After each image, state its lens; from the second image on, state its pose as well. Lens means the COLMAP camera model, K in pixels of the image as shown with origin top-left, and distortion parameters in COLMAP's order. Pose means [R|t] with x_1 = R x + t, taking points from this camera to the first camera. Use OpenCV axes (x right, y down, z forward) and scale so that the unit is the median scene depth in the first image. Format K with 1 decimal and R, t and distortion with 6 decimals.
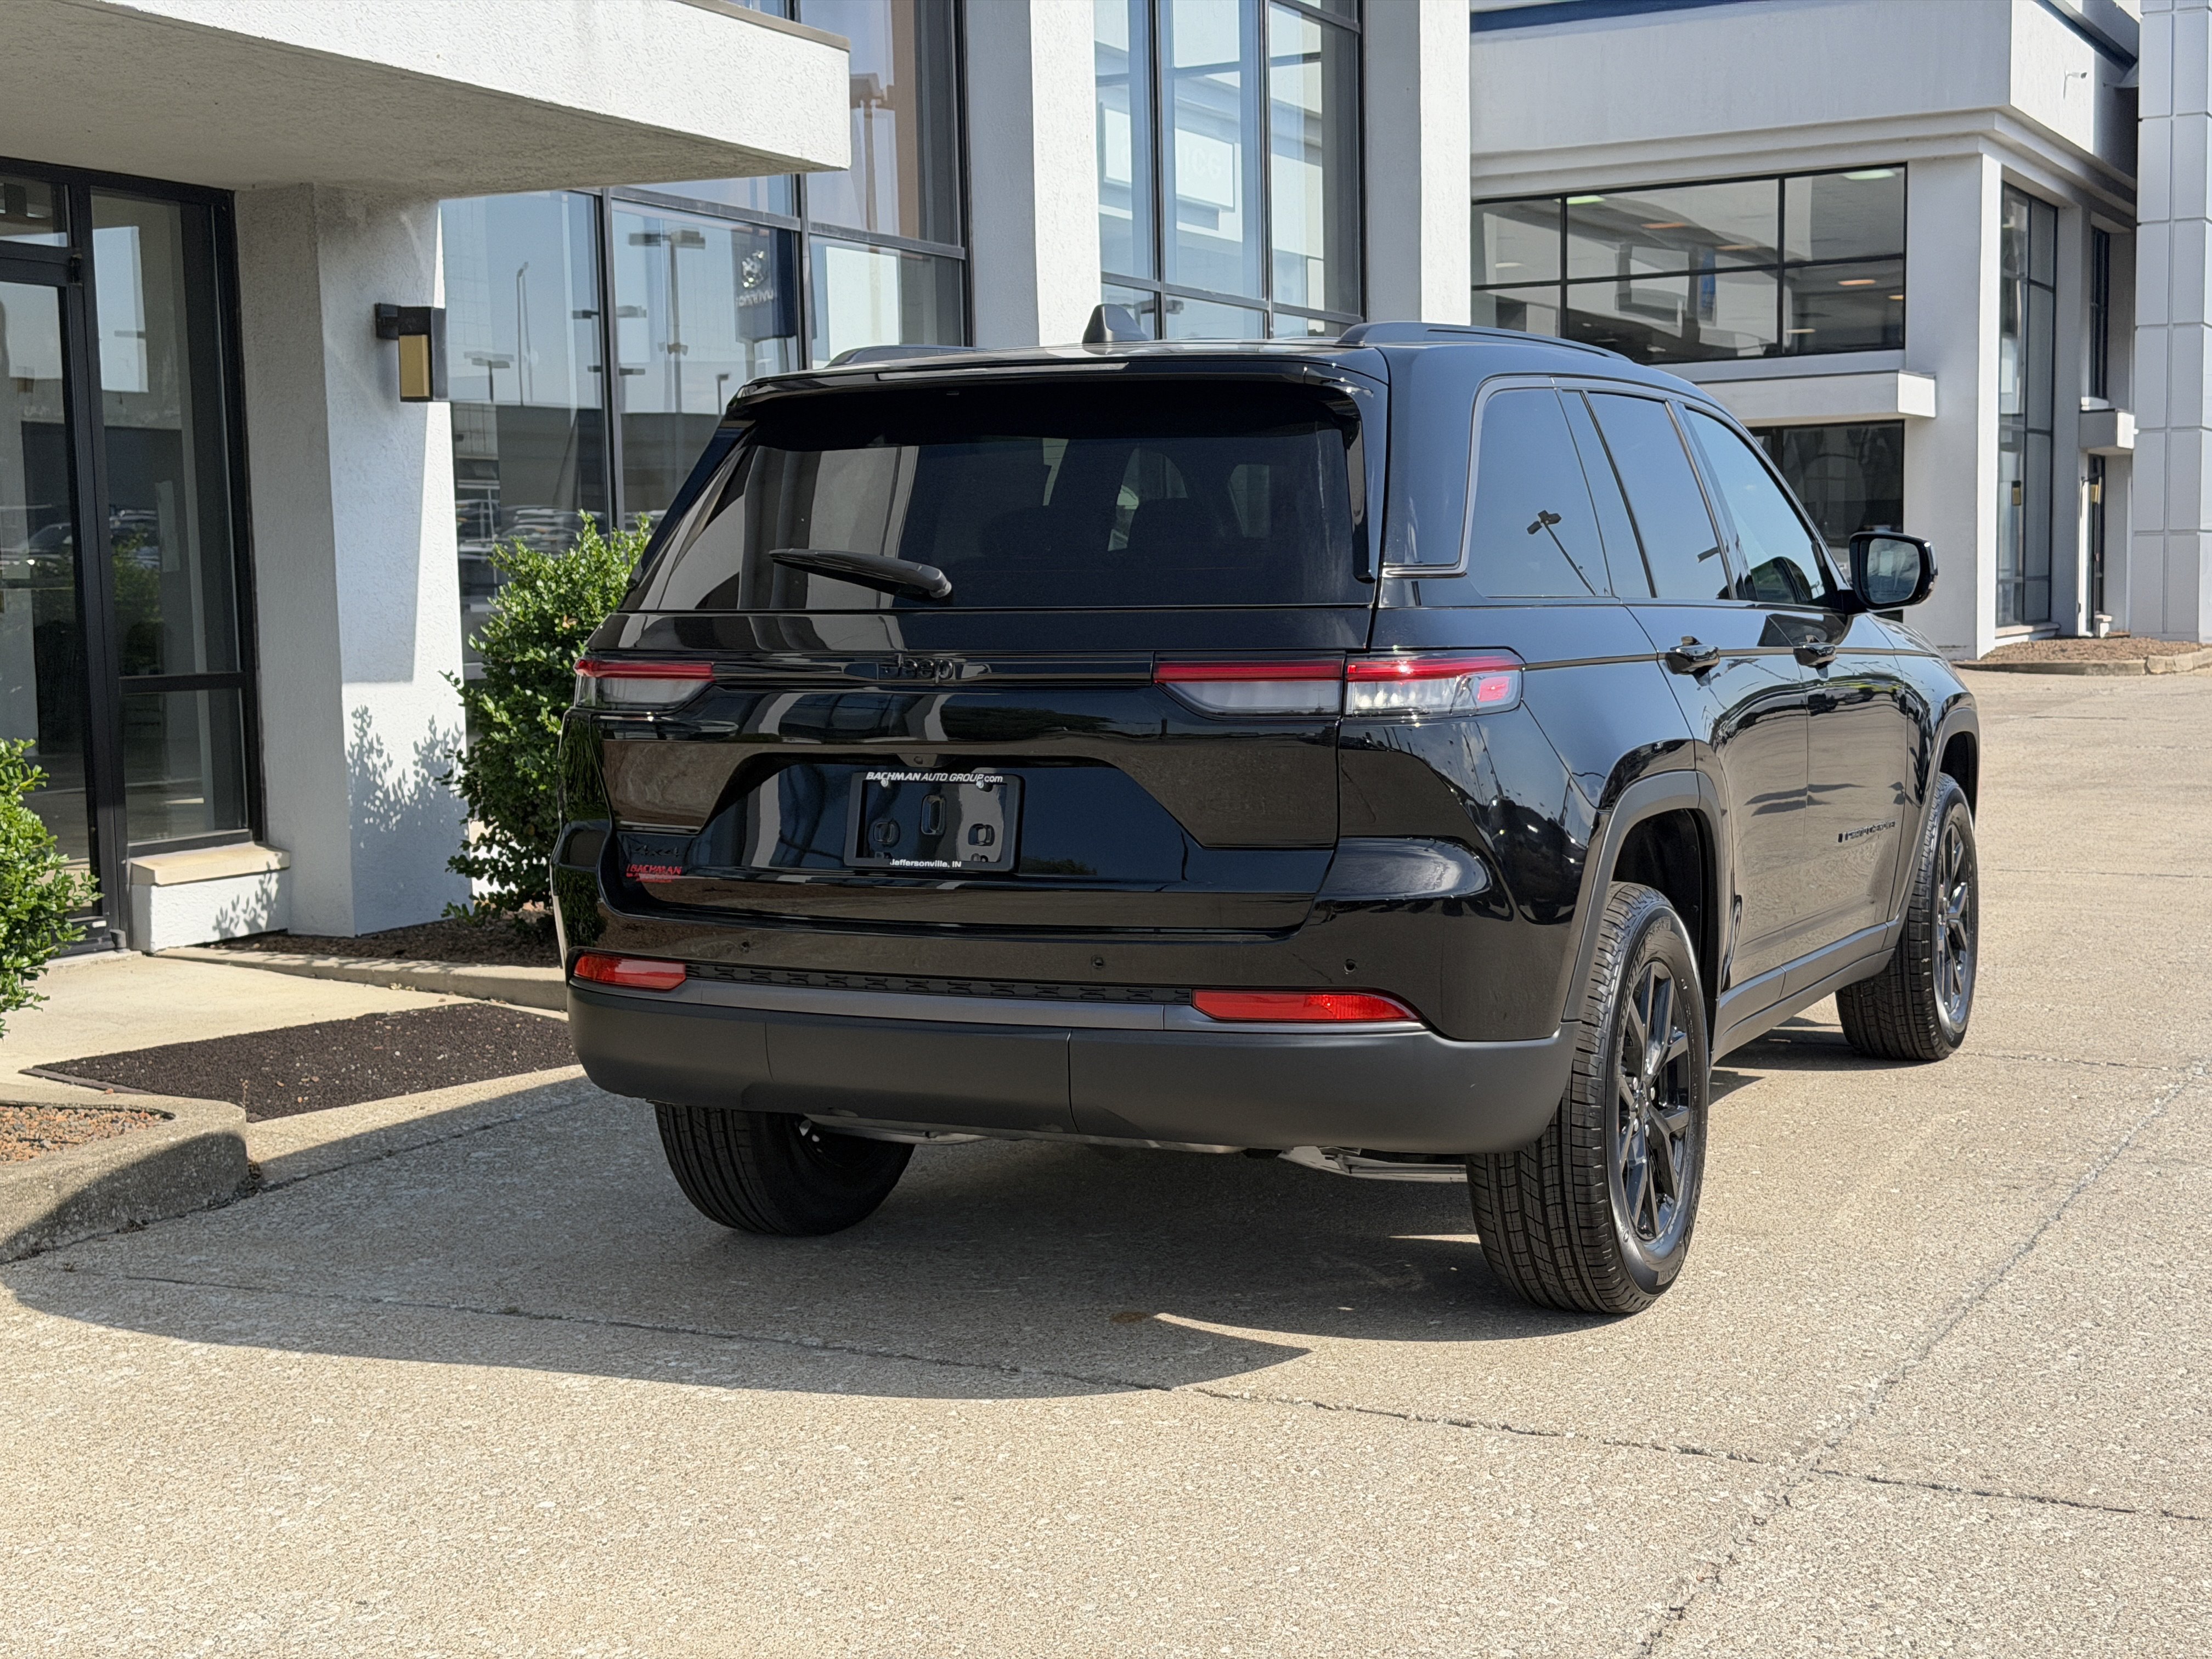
lens RADIAL K [[3091.9, 0, 1110.3], [0, 3091.9, 896.9], [0, 0, 1]] dist [0.205608, -0.473528]
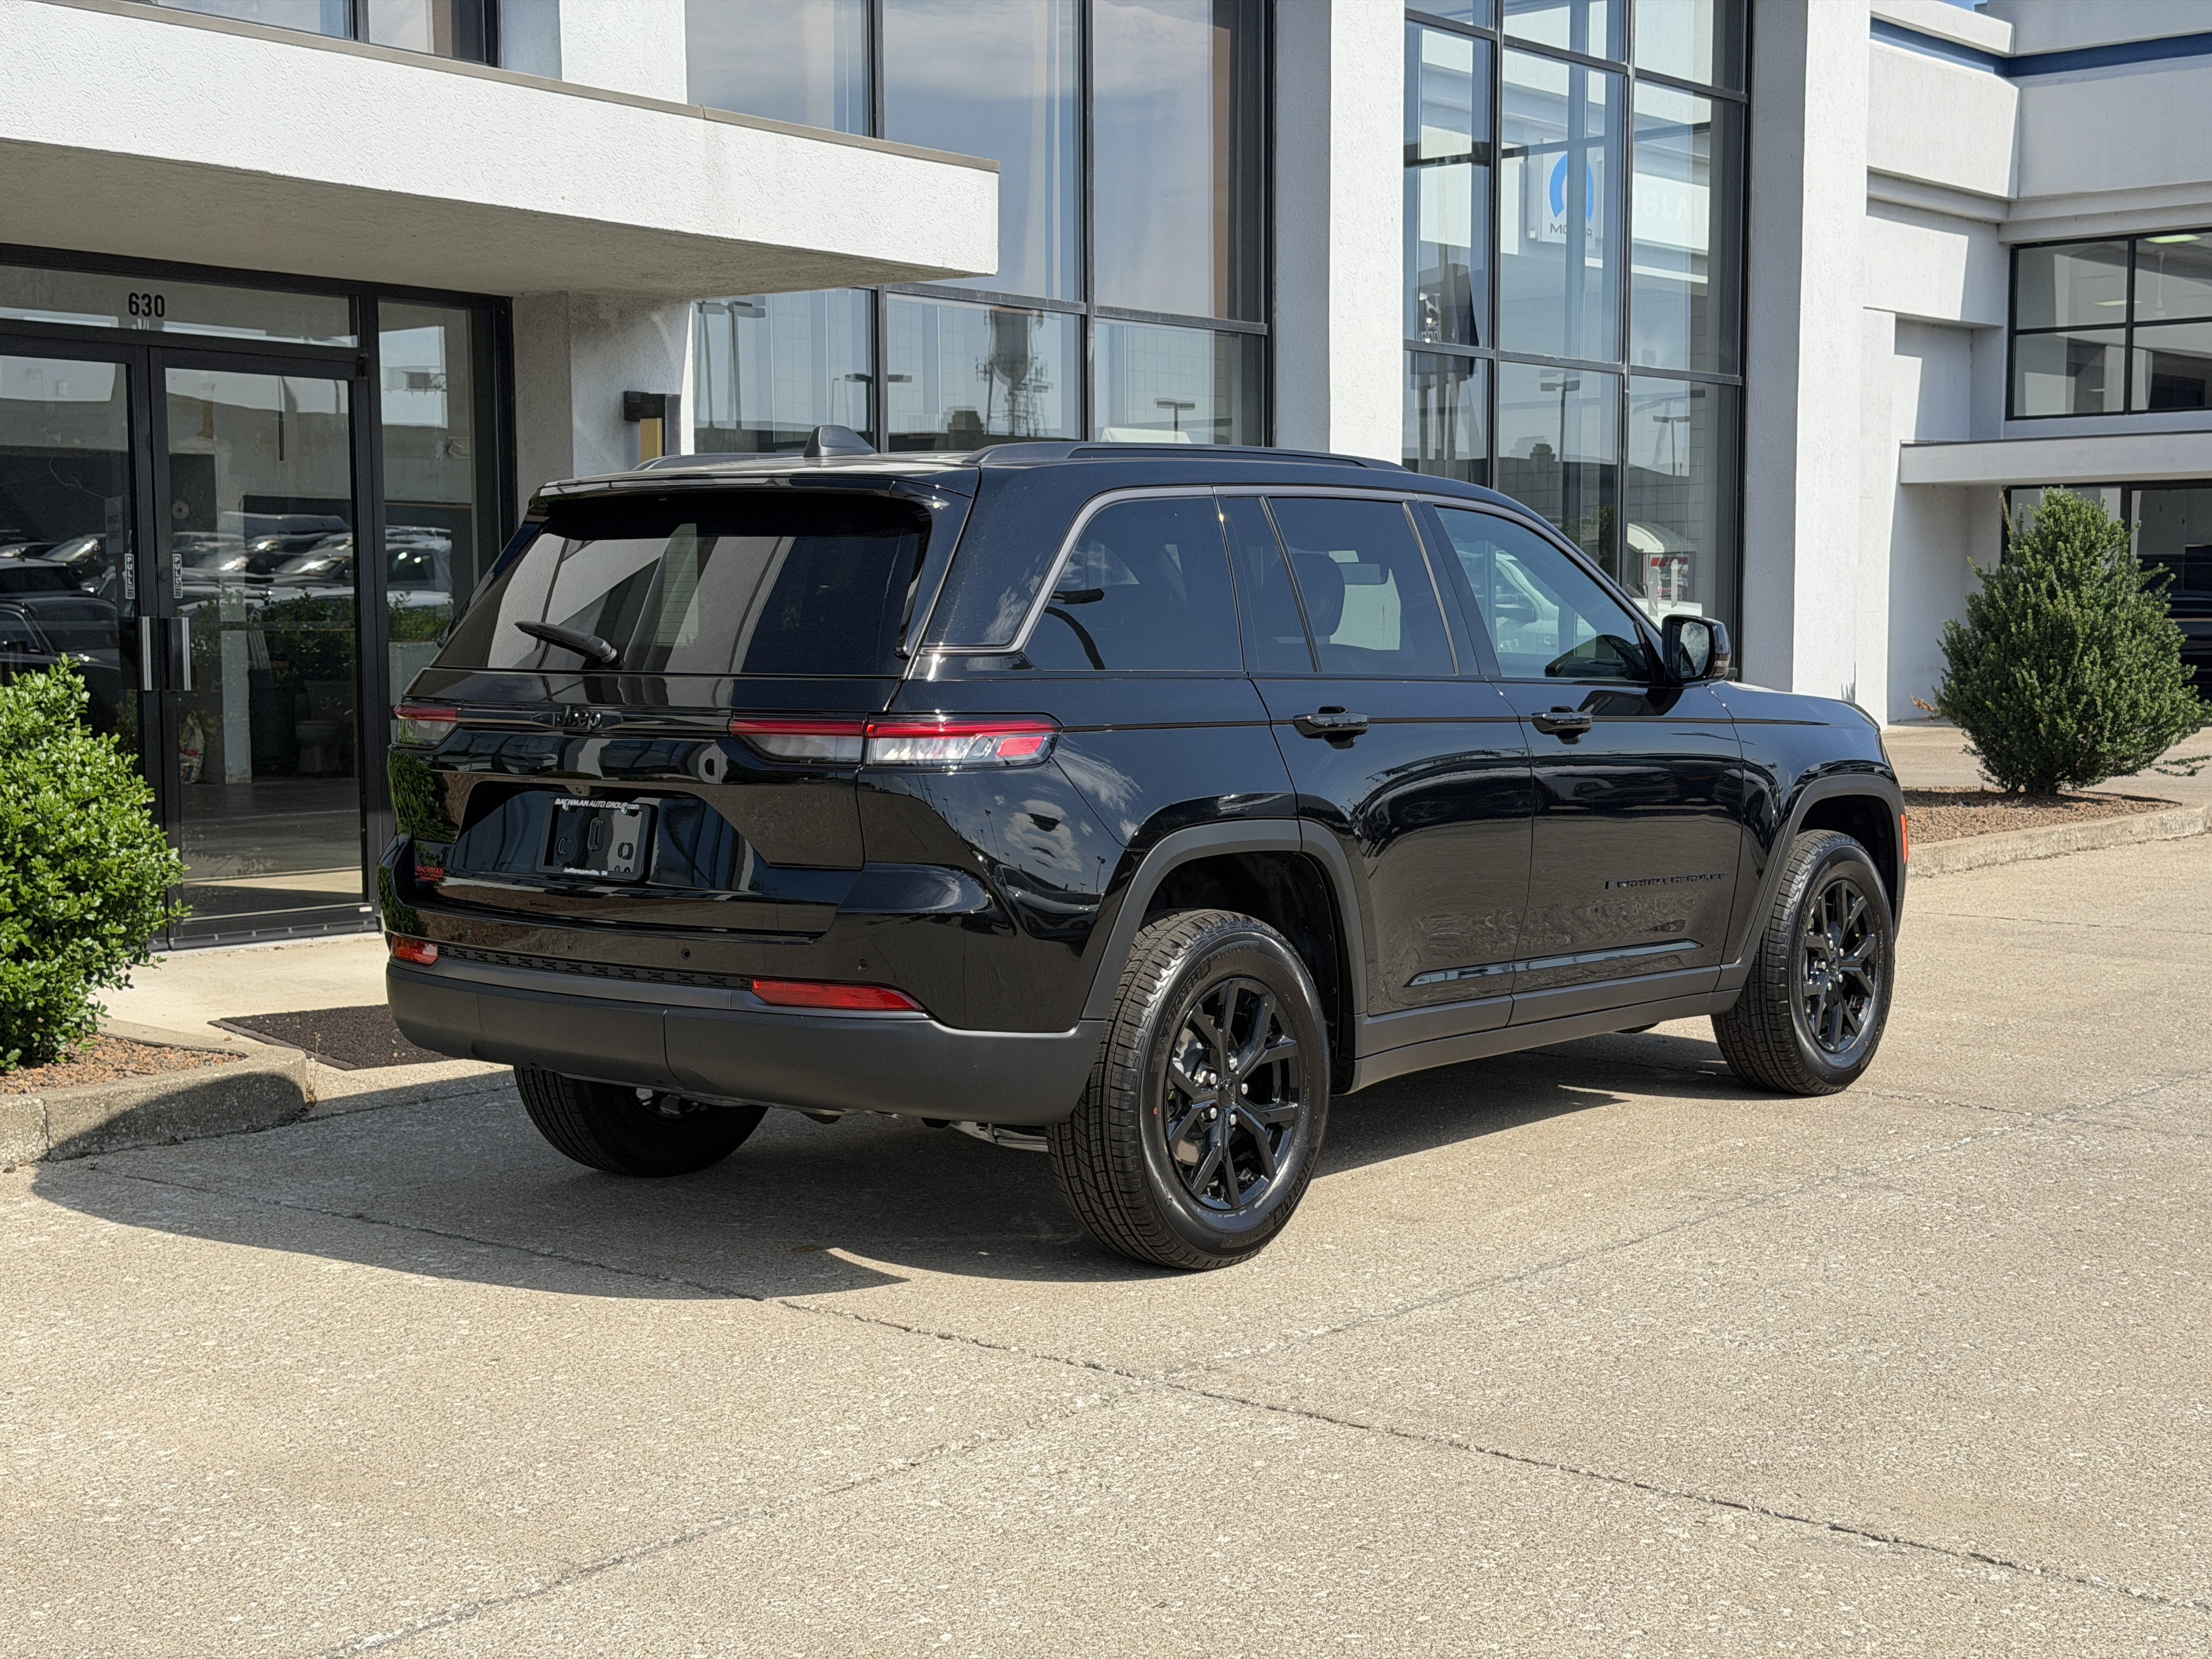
lens RADIAL K [[3094.2, 0, 1122.5], [0, 3094.2, 896.0], [0, 0, 1]] dist [0.192597, -0.411896]
pose [[0.973555, 0.037417, -0.225368, 0.406833], [-0.039650, 0.999199, -0.005389, -0.002574], [0.224986, 0.014183, 0.974259, -0.175245]]
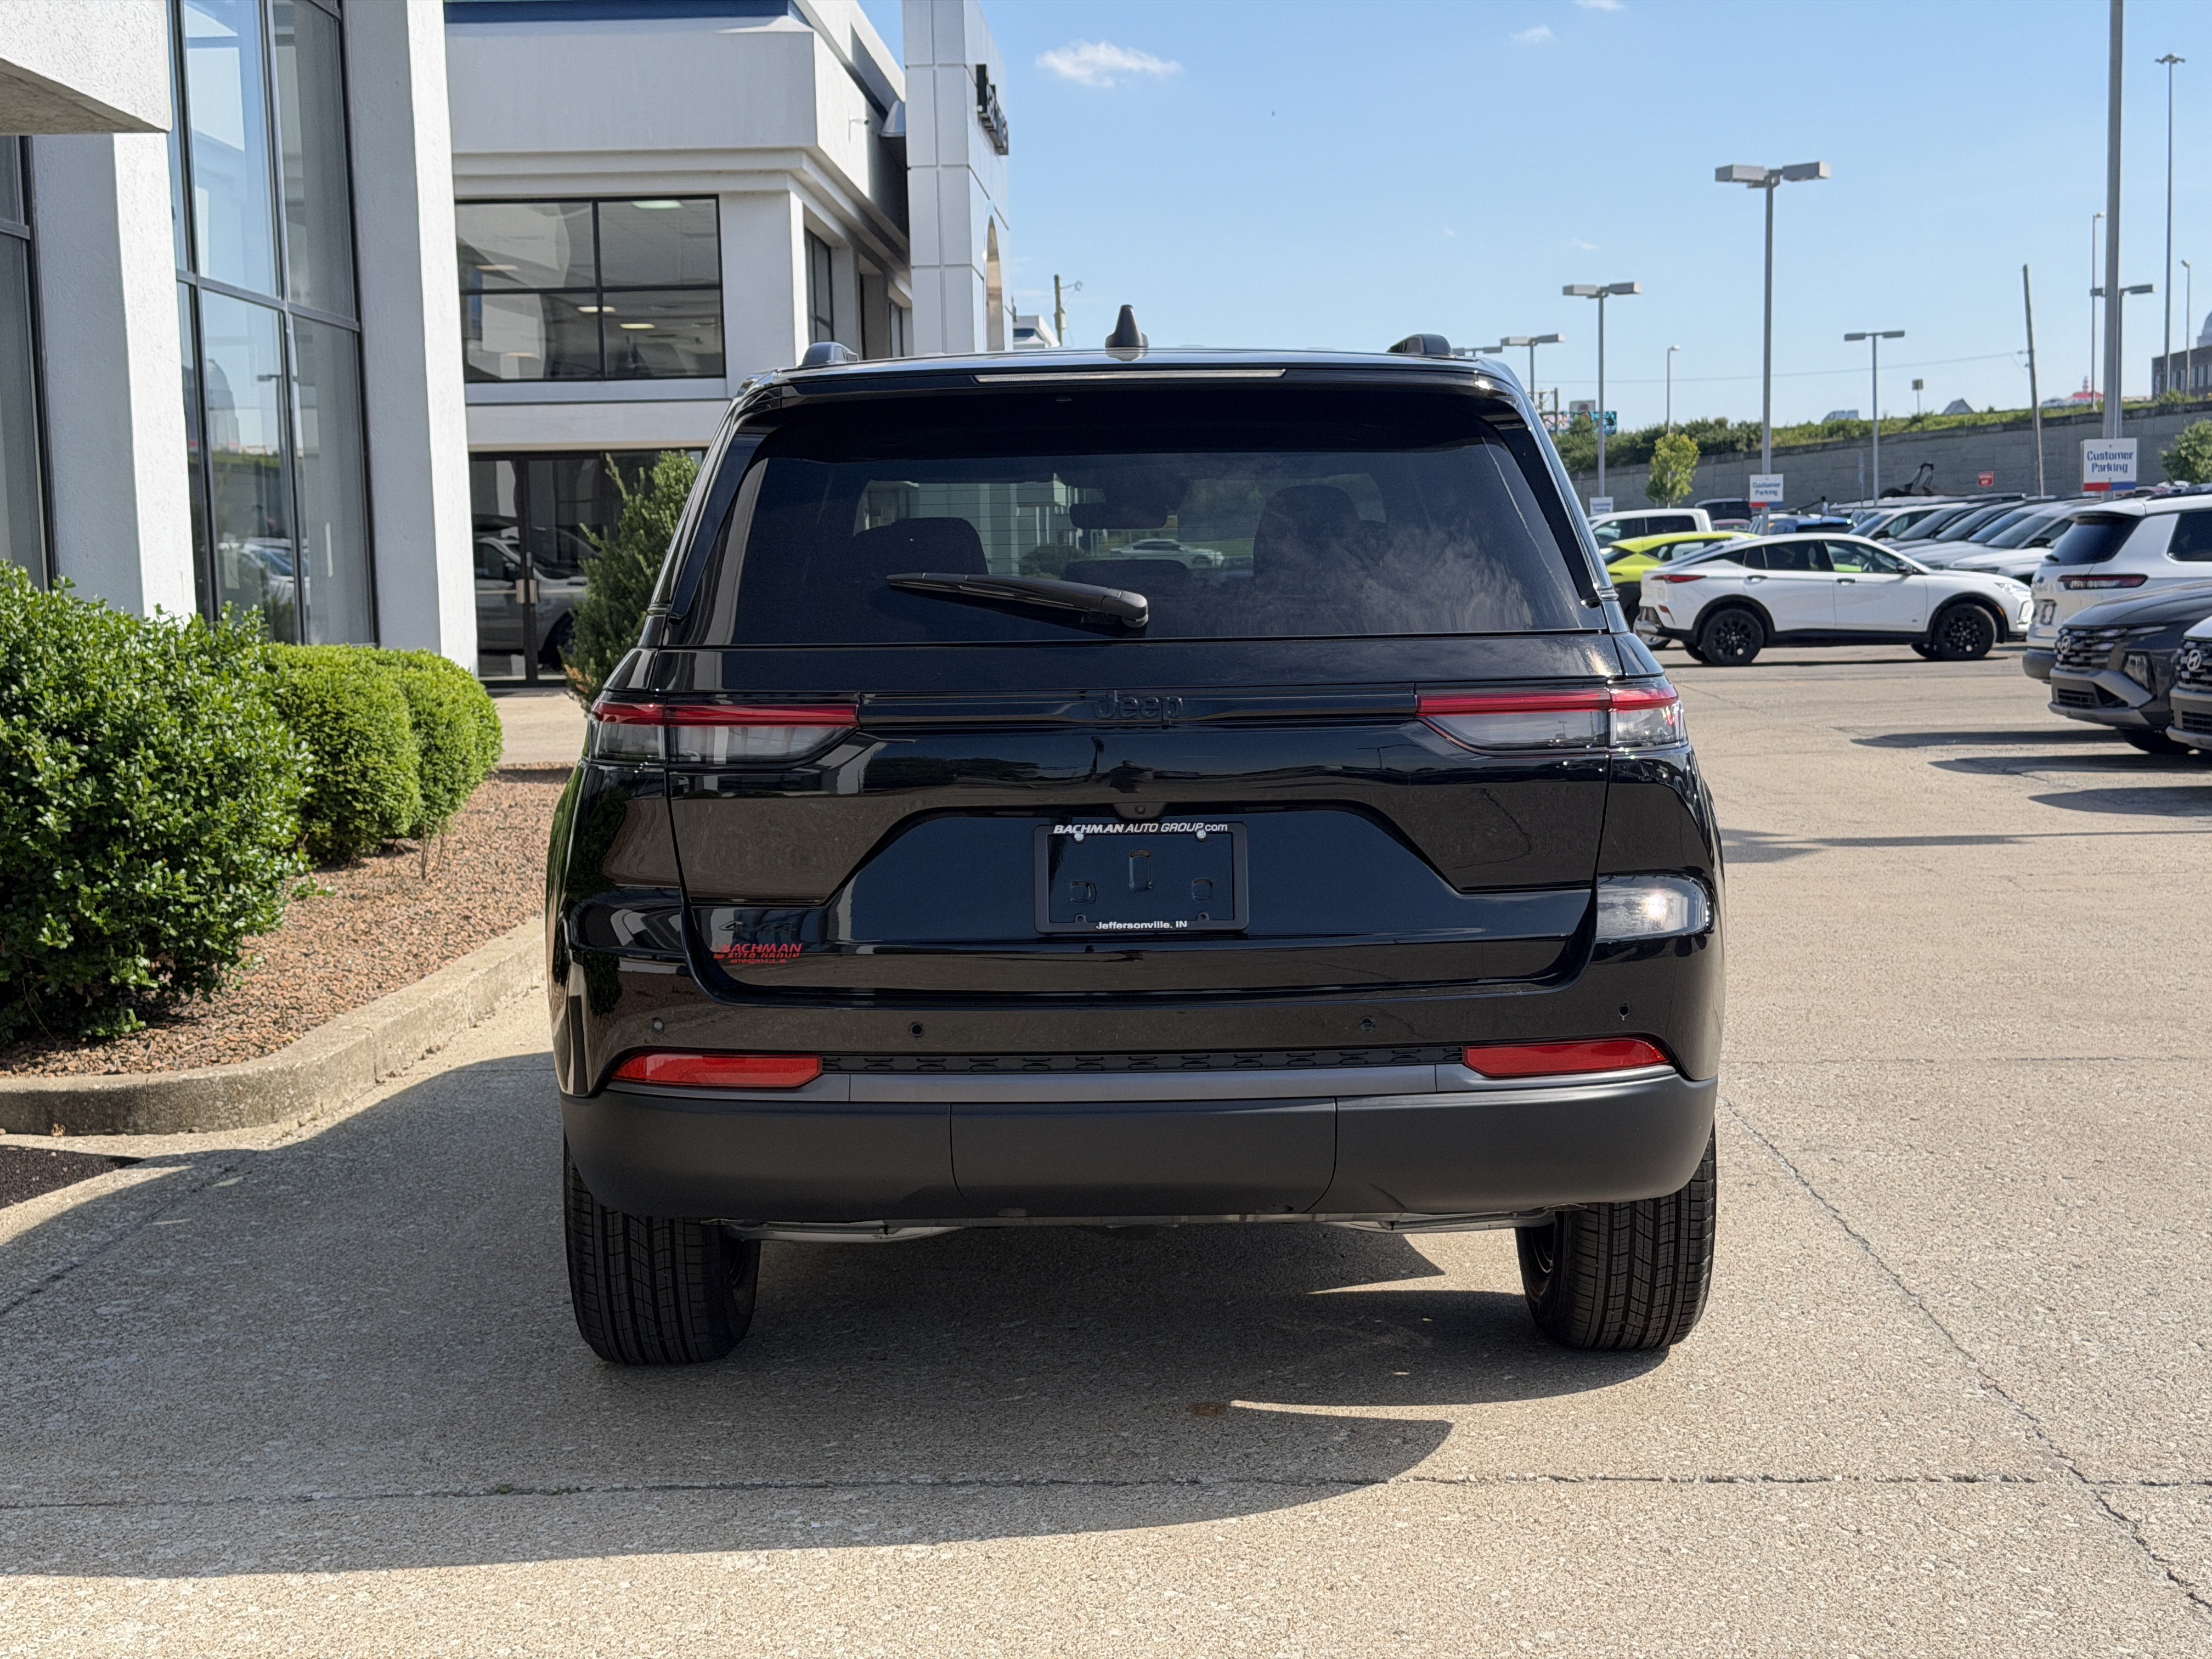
lens RADIAL K [[3094.2, 0, 1122.5], [0, 3094.2, 896.0], [0, 0, 1]] dist [0.192597, -0.411896]
pose [[0.904996, -0.046505, 0.422871, -0.406509], [0.049707, 0.998758, 0.003458, -0.020802], [-0.422506, 0.017890, 0.906183, 0.179508]]
